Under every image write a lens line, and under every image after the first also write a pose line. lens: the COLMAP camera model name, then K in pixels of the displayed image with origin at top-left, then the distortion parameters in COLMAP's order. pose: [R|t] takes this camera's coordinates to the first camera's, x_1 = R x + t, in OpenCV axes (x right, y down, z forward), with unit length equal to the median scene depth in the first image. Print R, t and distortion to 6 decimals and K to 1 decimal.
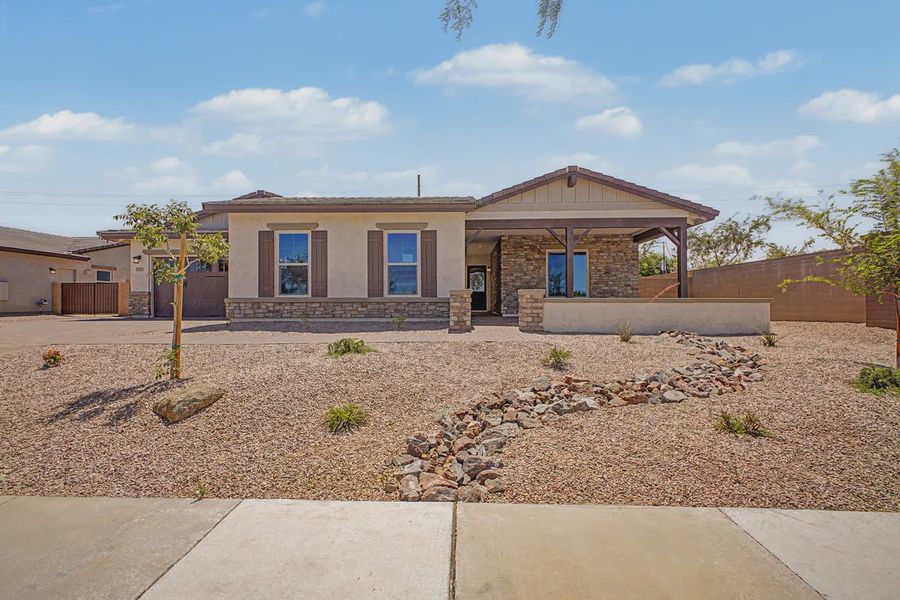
lens RADIAL K [[361.4, 0, 449.3], [0, 361.4, 298.7], [0, 0, 1]] dist [0.016125, -0.000061]
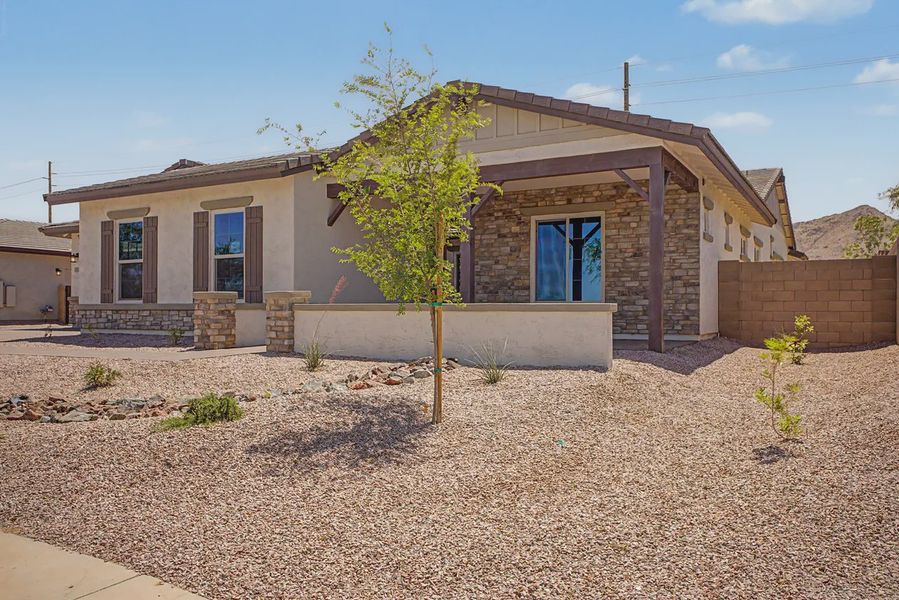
lens RADIAL K [[692.0, 0, 449.4], [0, 692.0, 311.5], [0, 0, 1]] dist [0.000625, -0.000317]
pose [[0.885275, 0.003471, -0.465054, 0.878985], [0.002248, 0.999929, 0.011741, -0.002147], [0.465062, -0.011440, 0.885204, -0.006921]]
